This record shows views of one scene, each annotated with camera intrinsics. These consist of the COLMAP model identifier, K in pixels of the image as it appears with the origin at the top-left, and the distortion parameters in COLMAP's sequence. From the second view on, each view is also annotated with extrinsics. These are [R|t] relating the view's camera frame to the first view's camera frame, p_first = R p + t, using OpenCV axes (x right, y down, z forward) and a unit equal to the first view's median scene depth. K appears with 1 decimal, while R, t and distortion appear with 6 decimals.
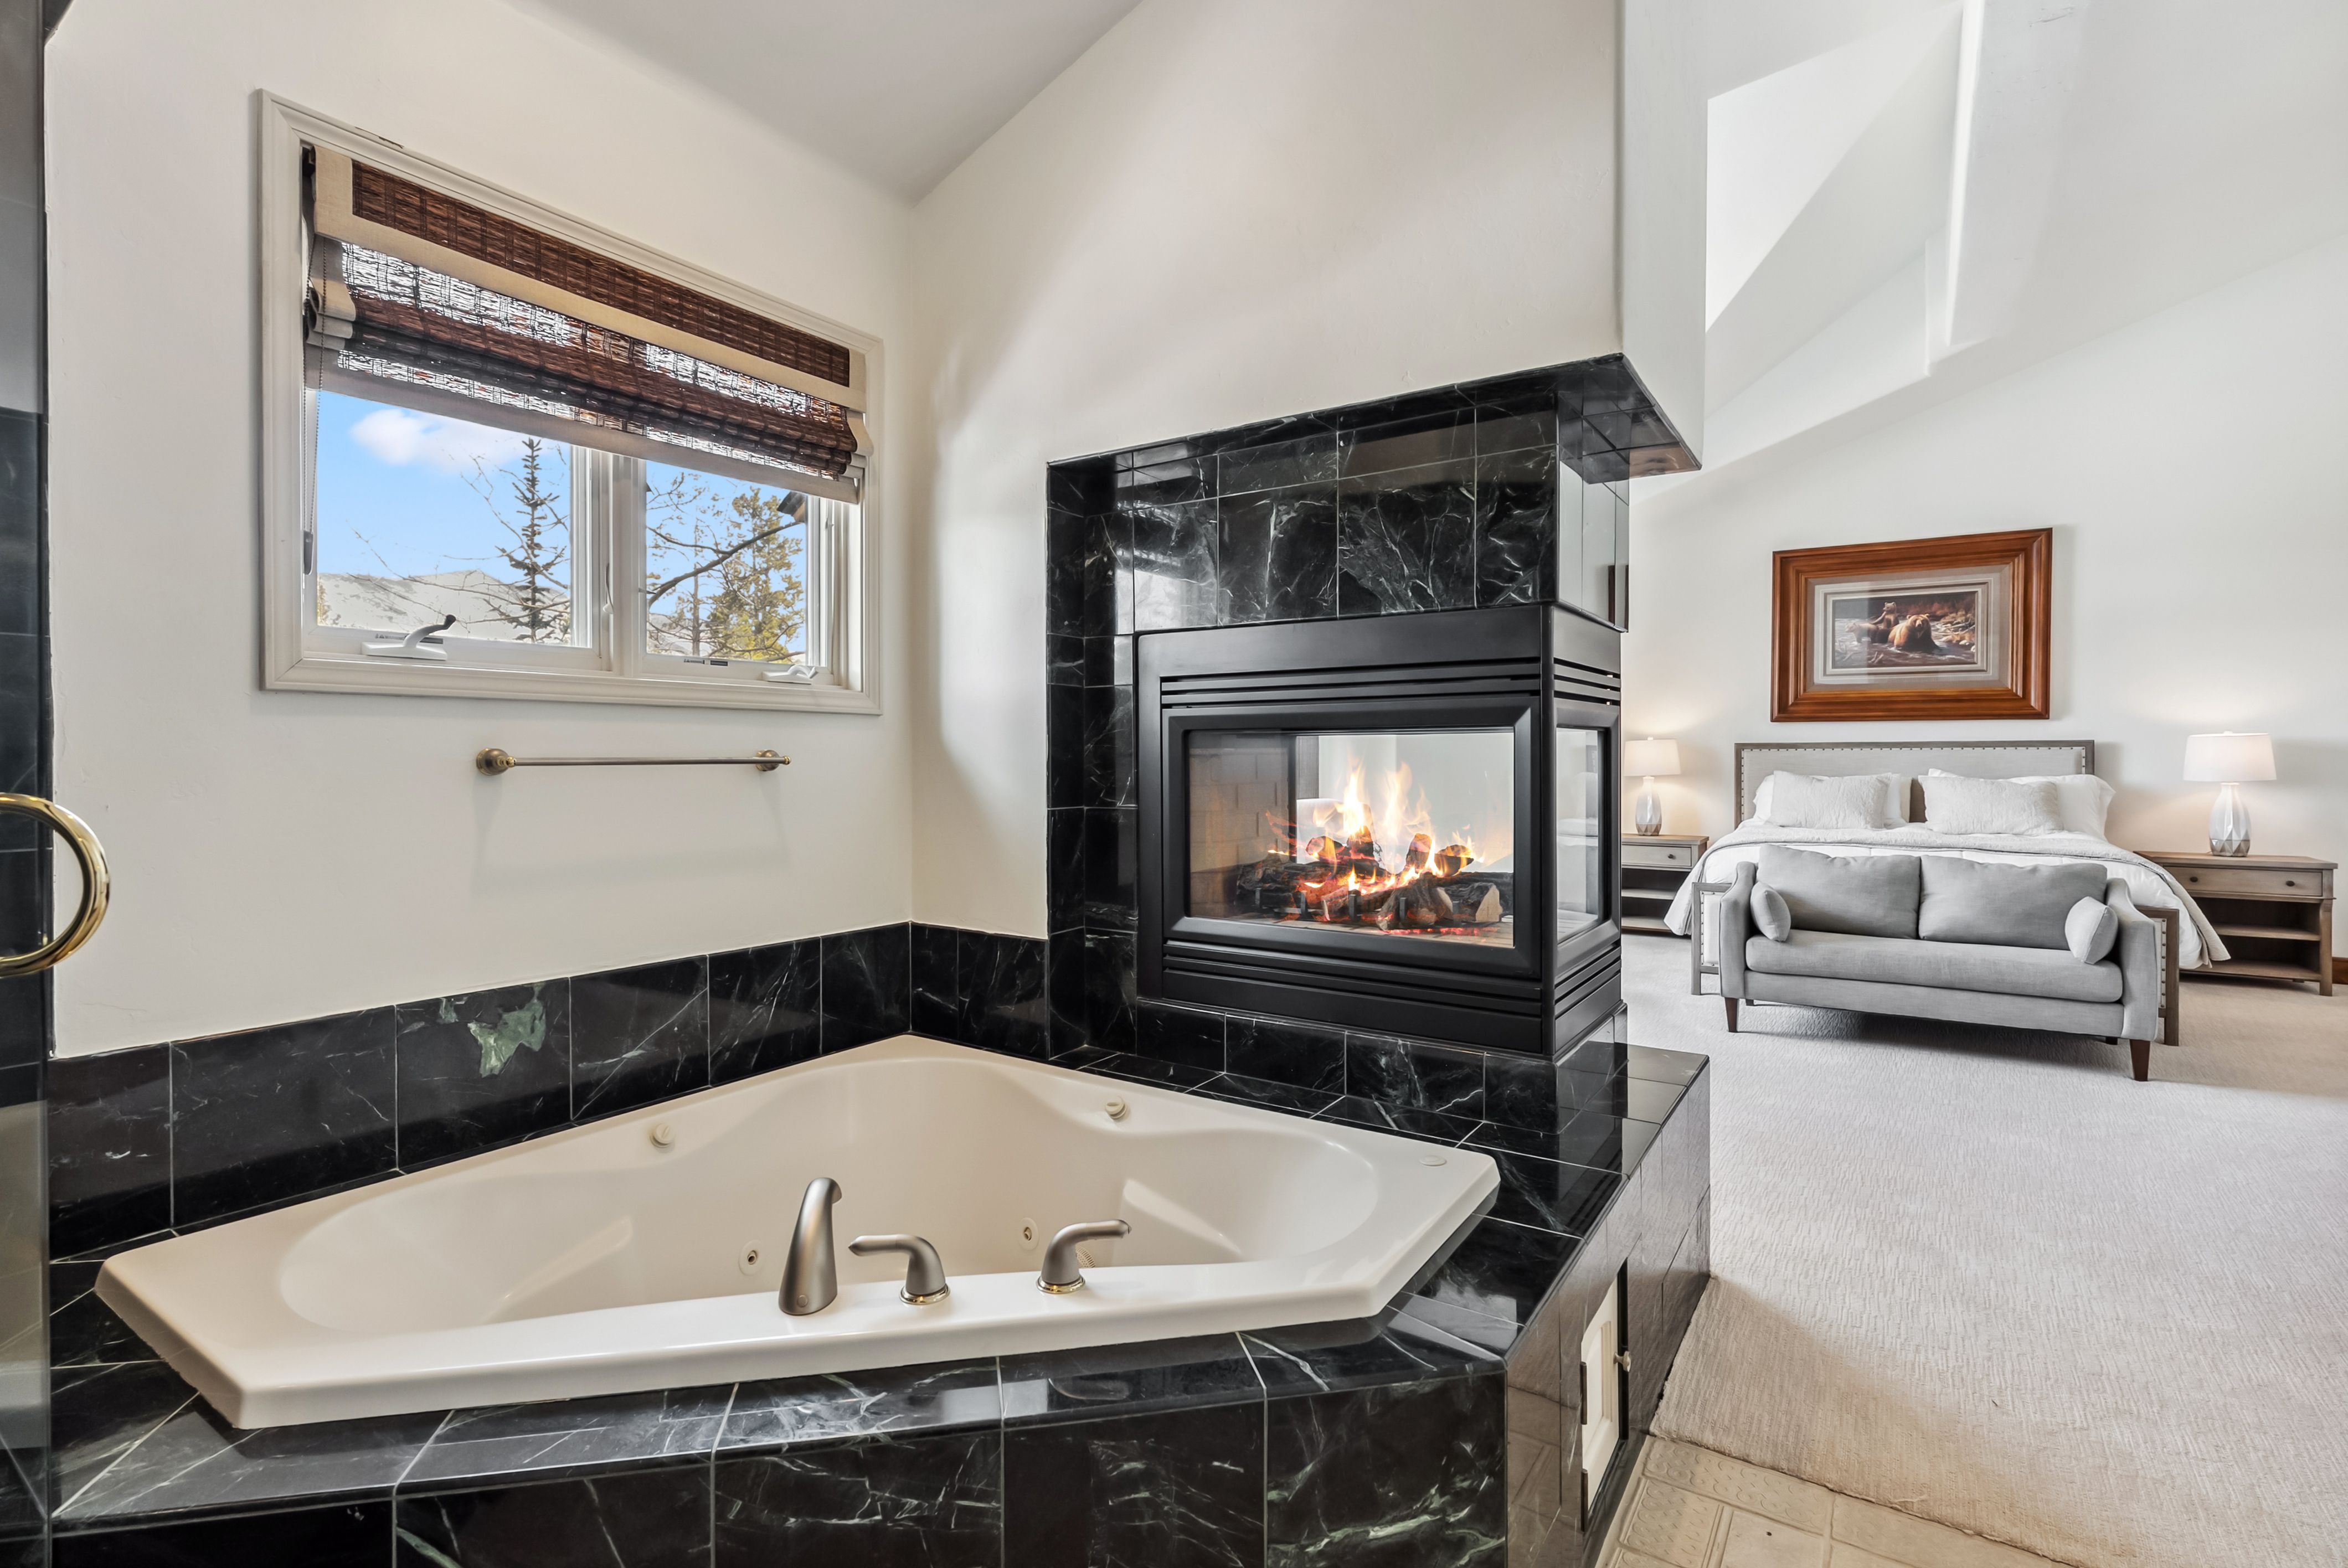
lens RADIAL K [[1099.2, 0, 1171.9], [0, 1099.2, 761.5], [0, 0, 1]] dist [-0.003179, -0.000630]
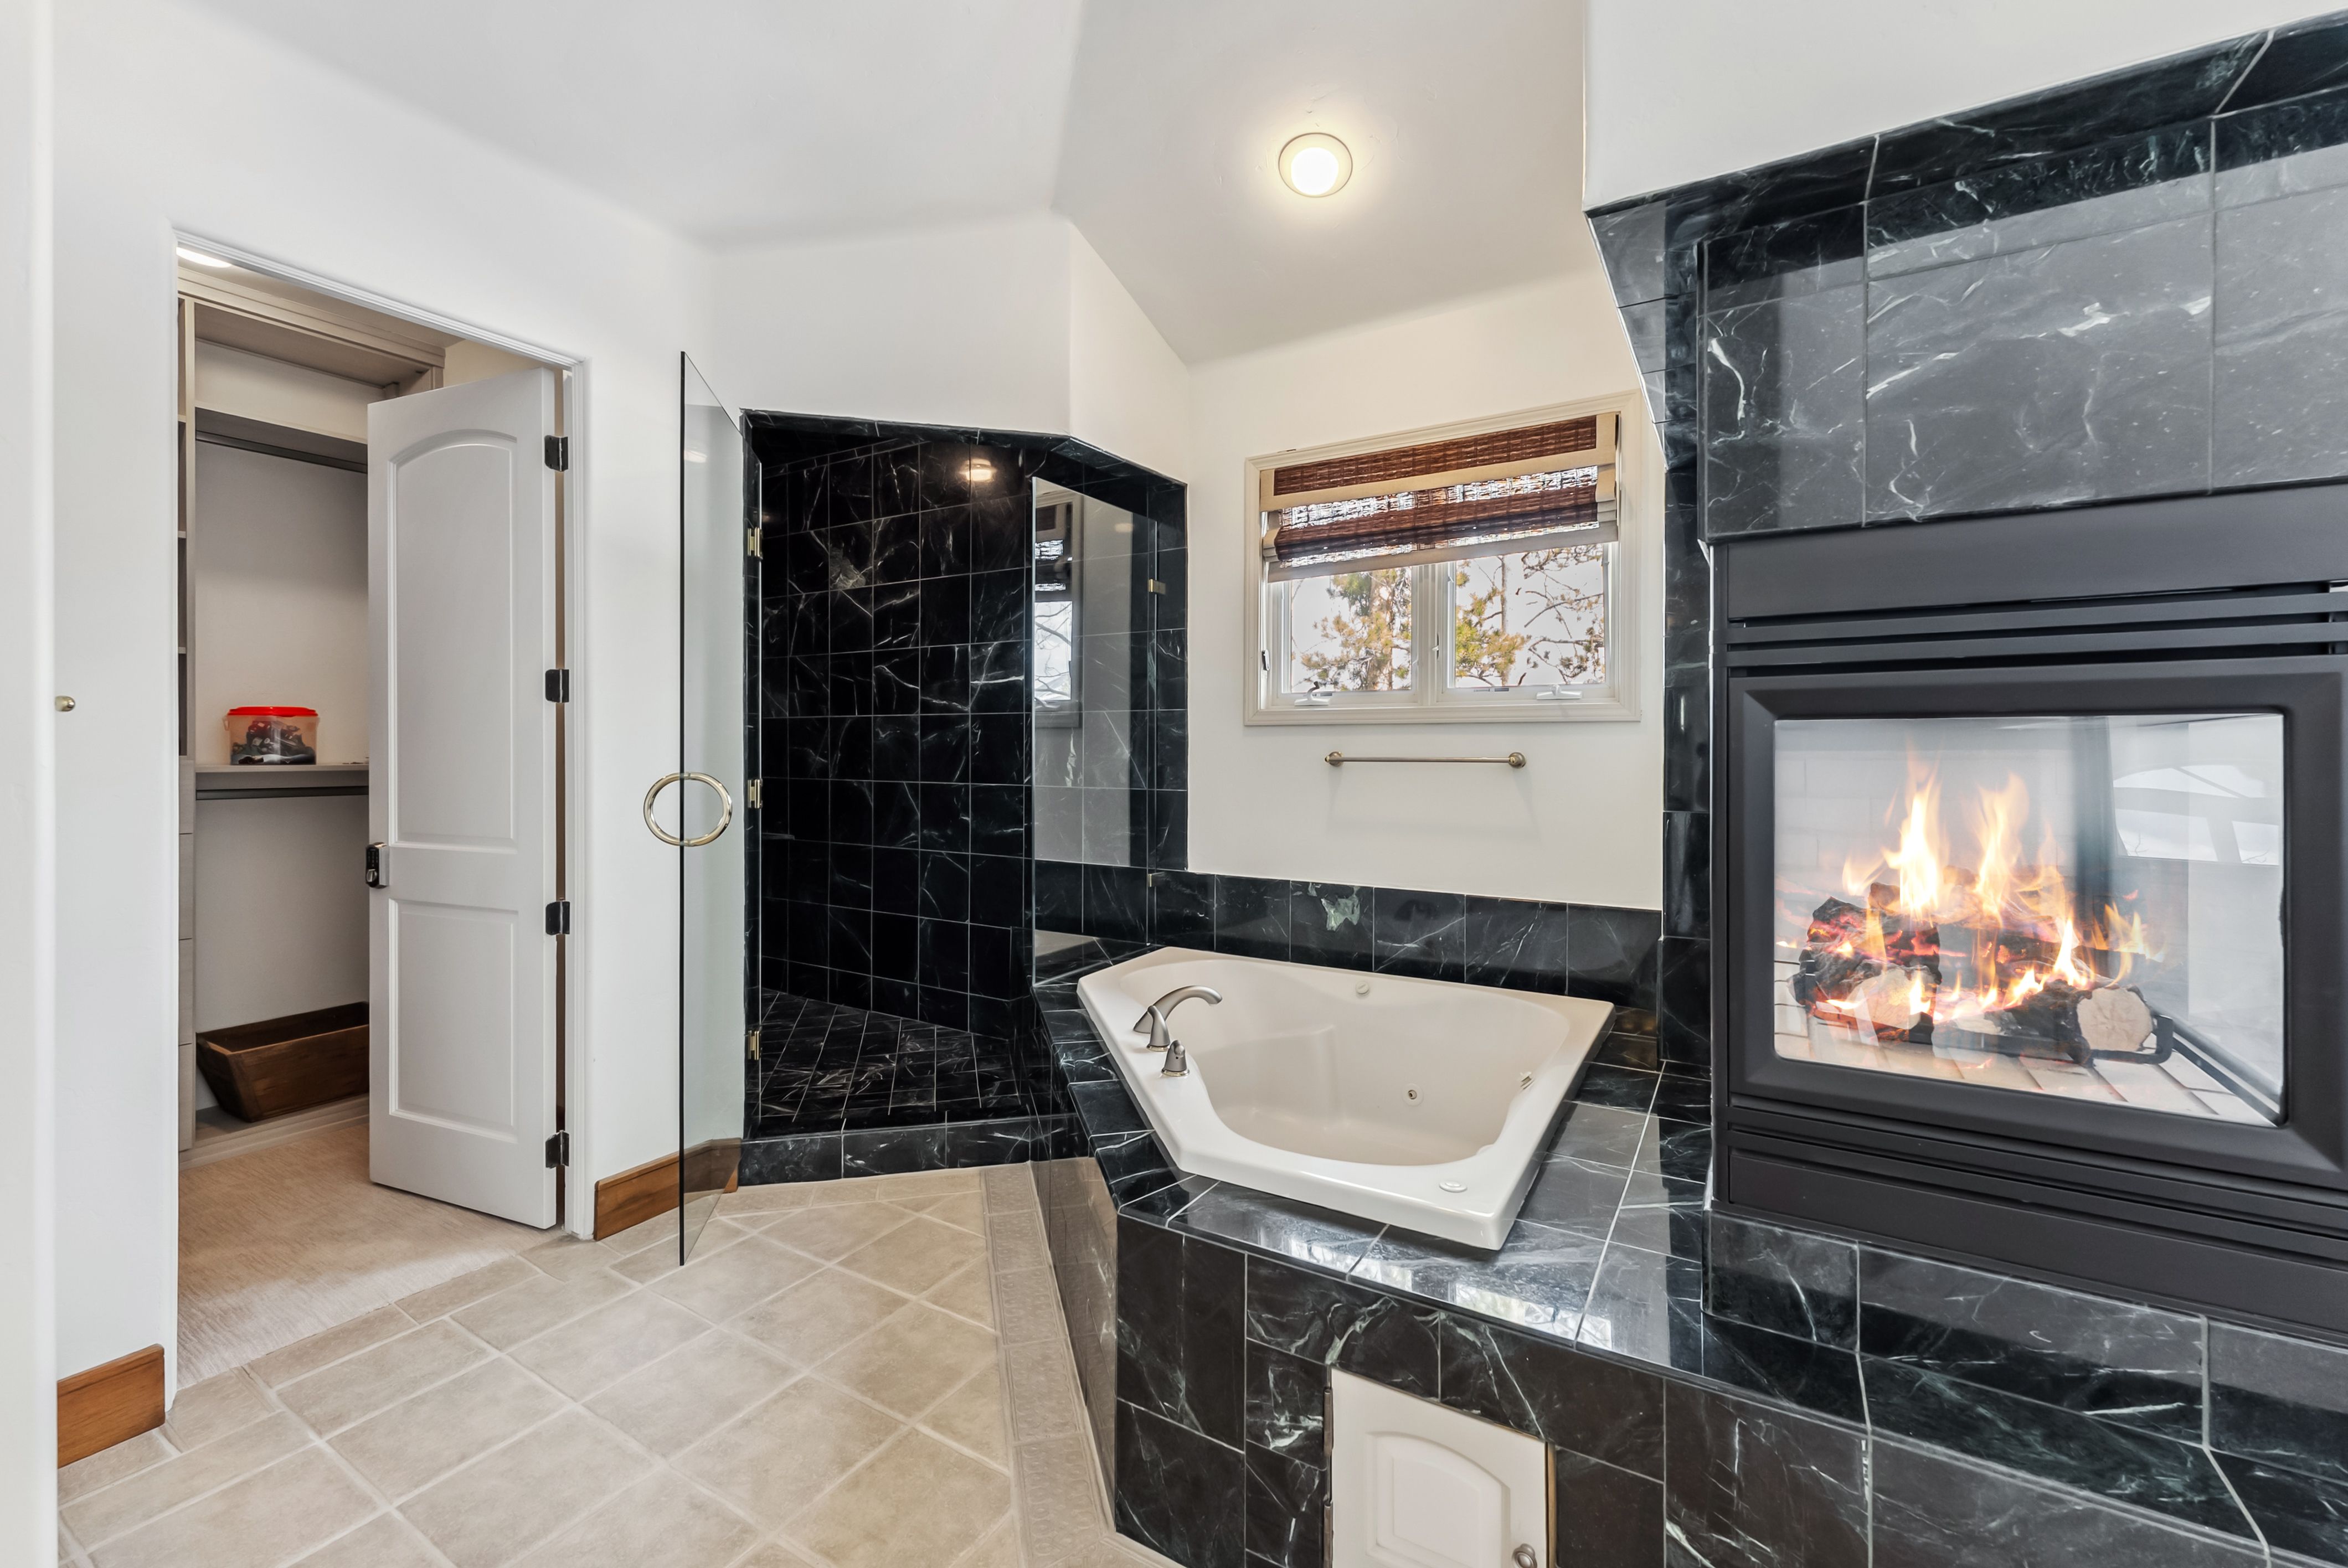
lens RADIAL K [[963.6, 0, 1166.5], [0, 963.6, 759.8], [0, 0, 1]] dist [-0.002568, 0.001295]
pose [[0.027569, 0.009151, -0.999578, 0.954073], [-0.008569, 0.999924, 0.008918, -0.010793], [0.999583, 0.008320, 0.027646, 0.658171]]
